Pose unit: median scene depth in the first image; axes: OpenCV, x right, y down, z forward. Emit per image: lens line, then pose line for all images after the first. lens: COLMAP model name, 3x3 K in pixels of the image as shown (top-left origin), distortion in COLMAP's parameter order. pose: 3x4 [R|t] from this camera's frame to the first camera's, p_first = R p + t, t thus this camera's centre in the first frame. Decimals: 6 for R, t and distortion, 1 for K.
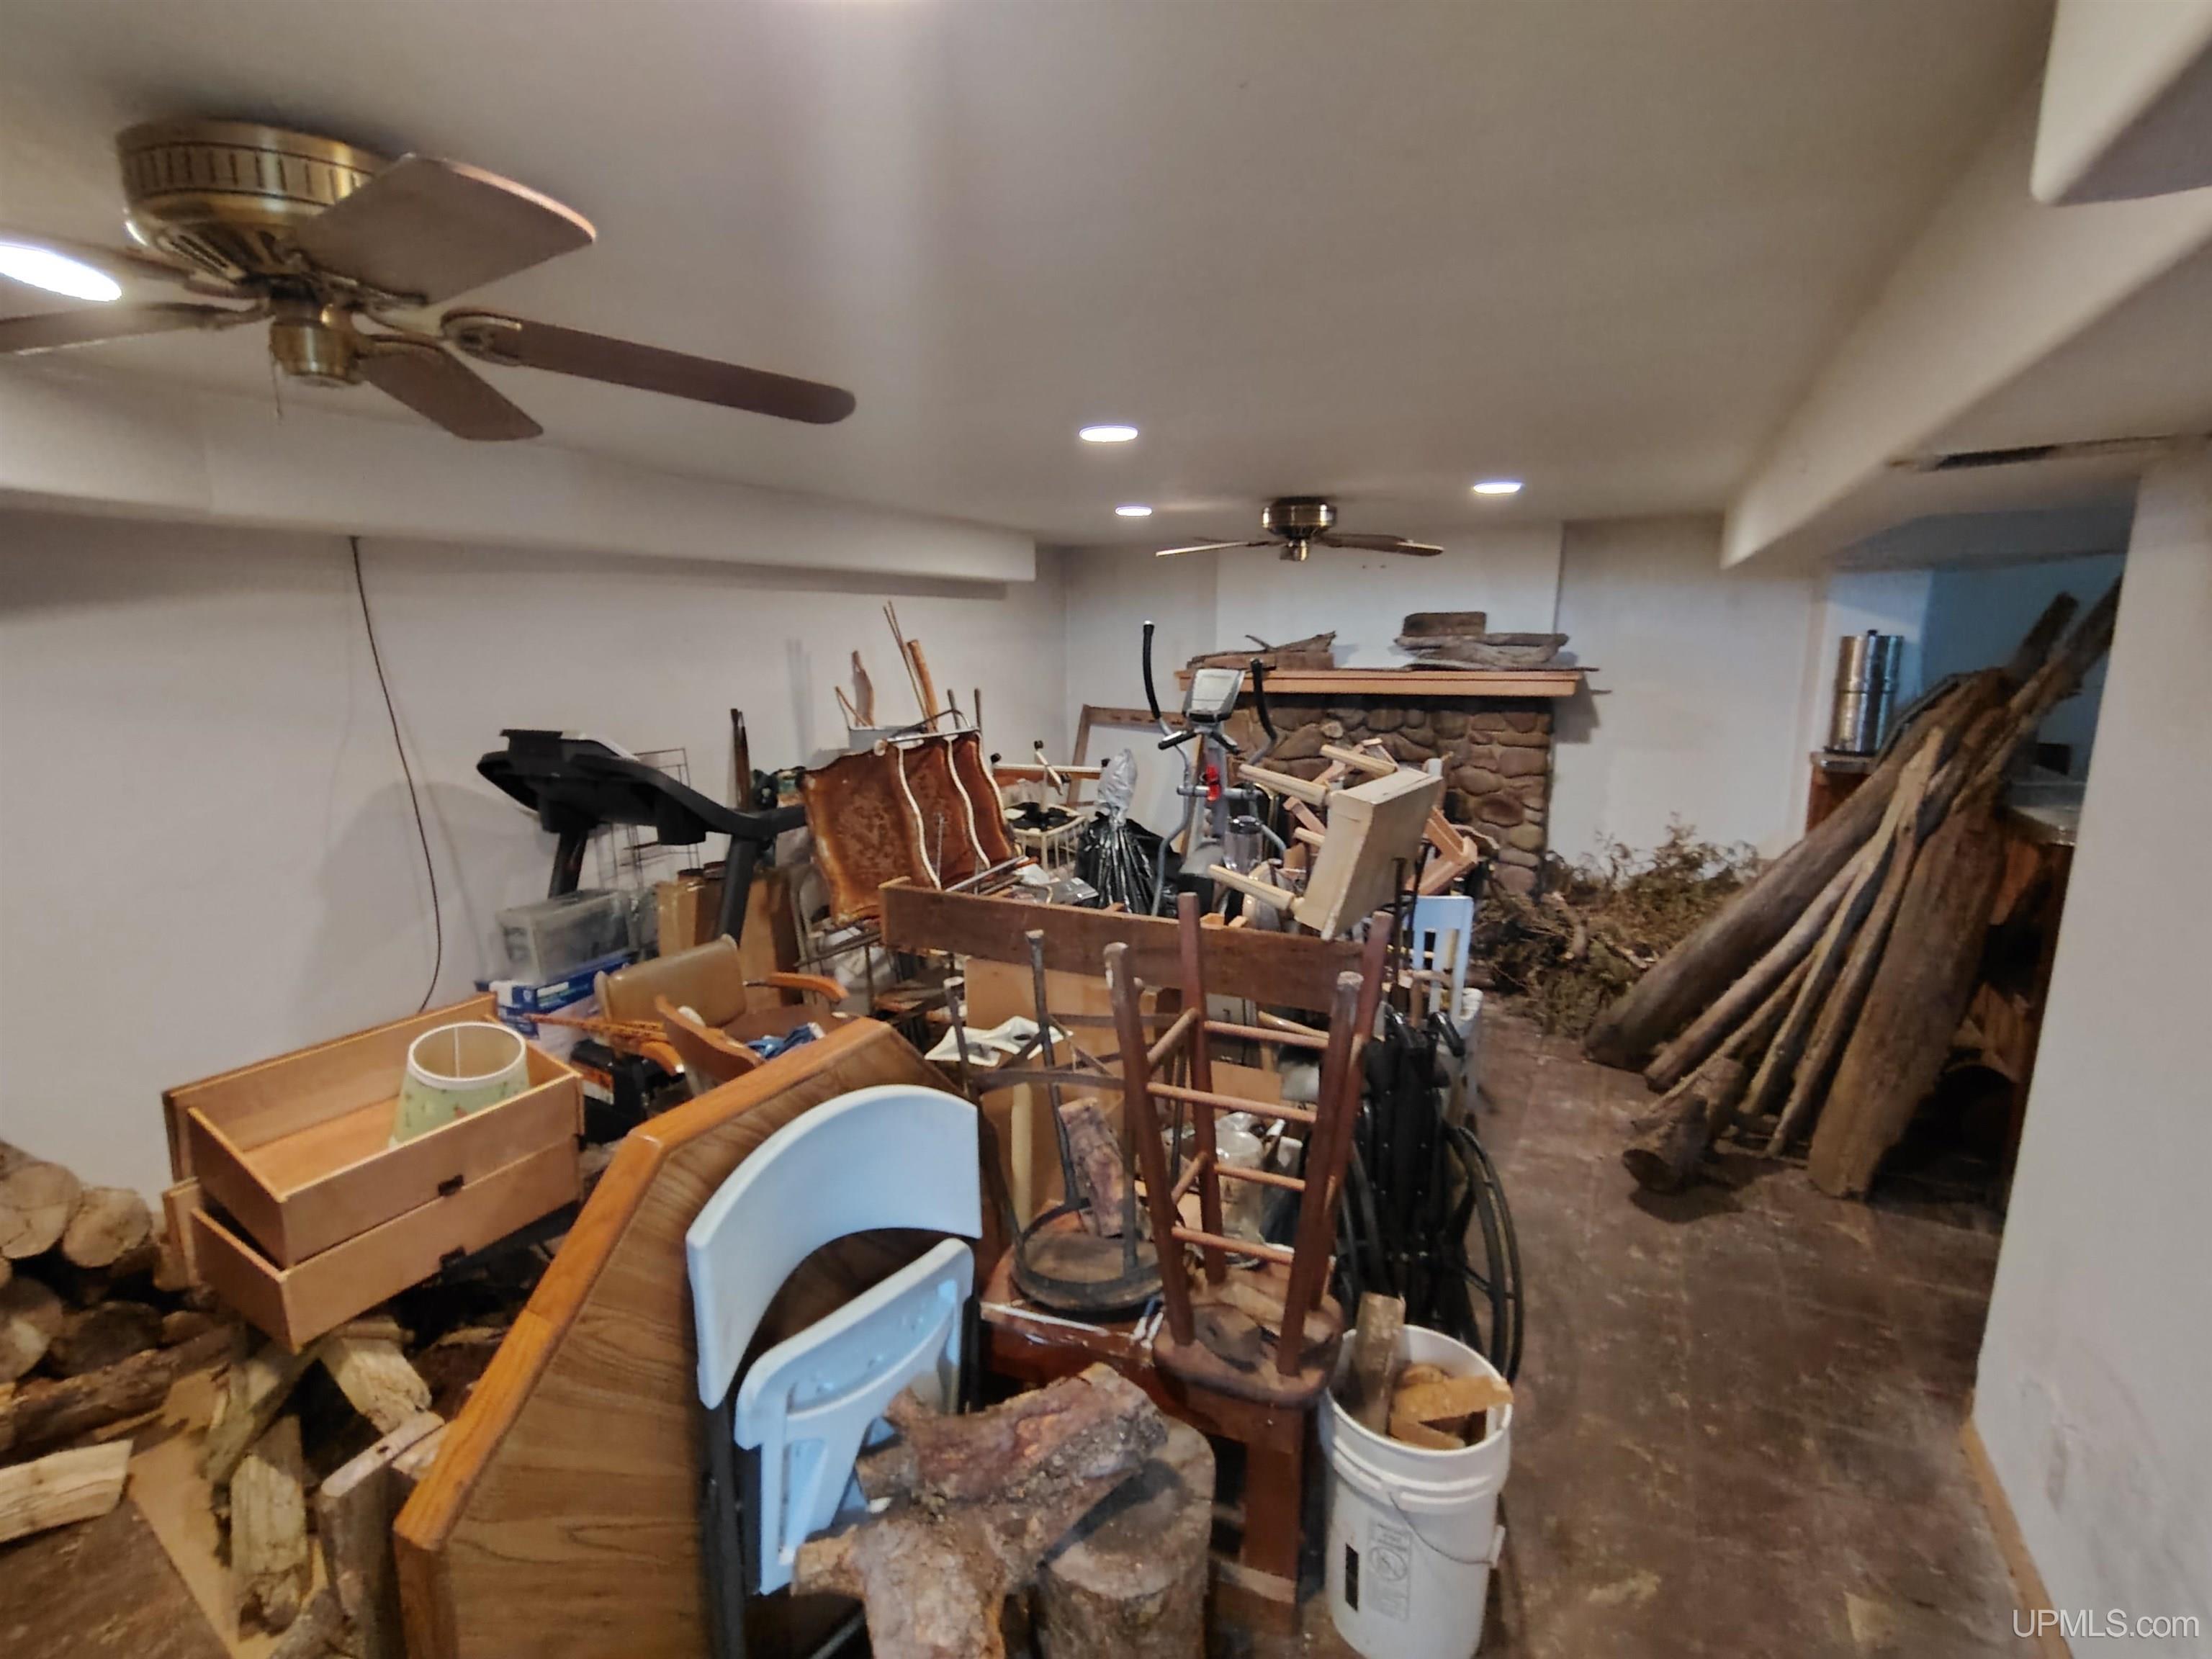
lens RADIAL K [[1019.6, 0, 1102.5], [0, 1019.6, 833.3], [0, 0, 1]] dist [-0.015512, -0.000151]
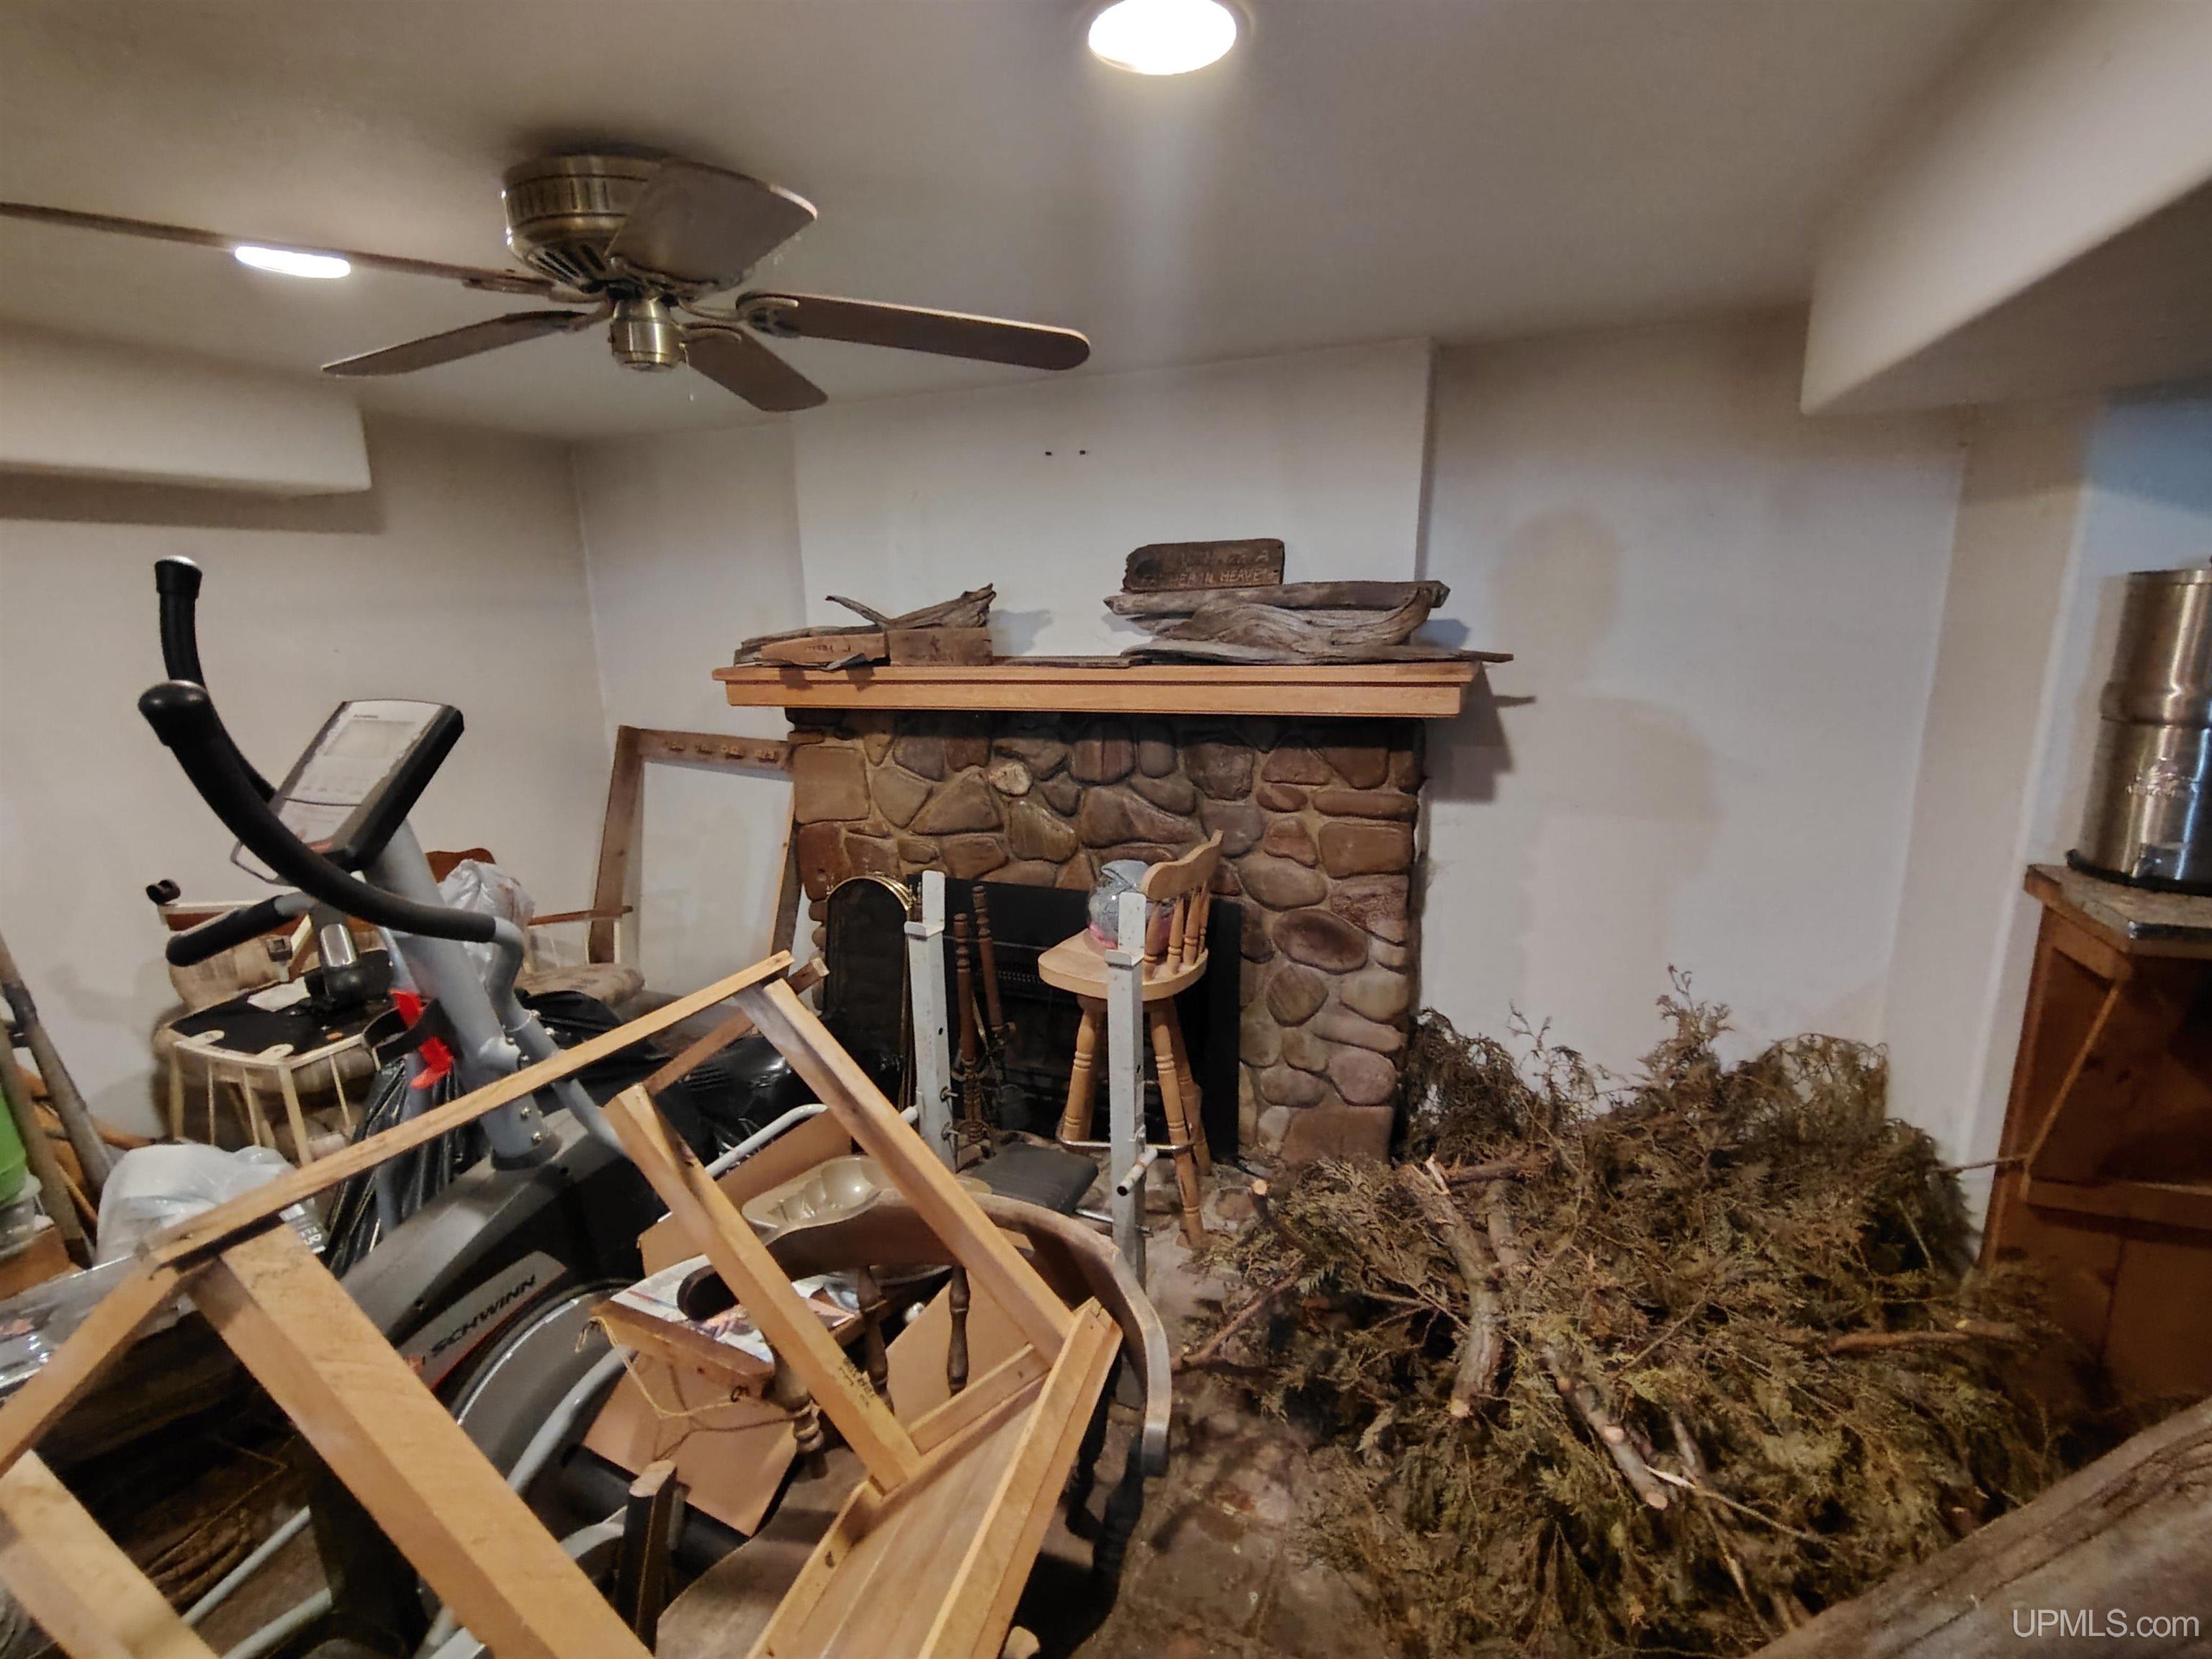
lens RADIAL K [[1019.6, 0, 1111.4], [0, 1019.6, 829.8], [0, 0, 1]] dist [-0.015512, -0.000151]
pose [[0.995128, -0.034095, 0.092510, 0.244219], [0.031519, 0.999077, 0.029173, -0.095449], [-0.093419, -0.026115, 0.995284, 0.517315]]
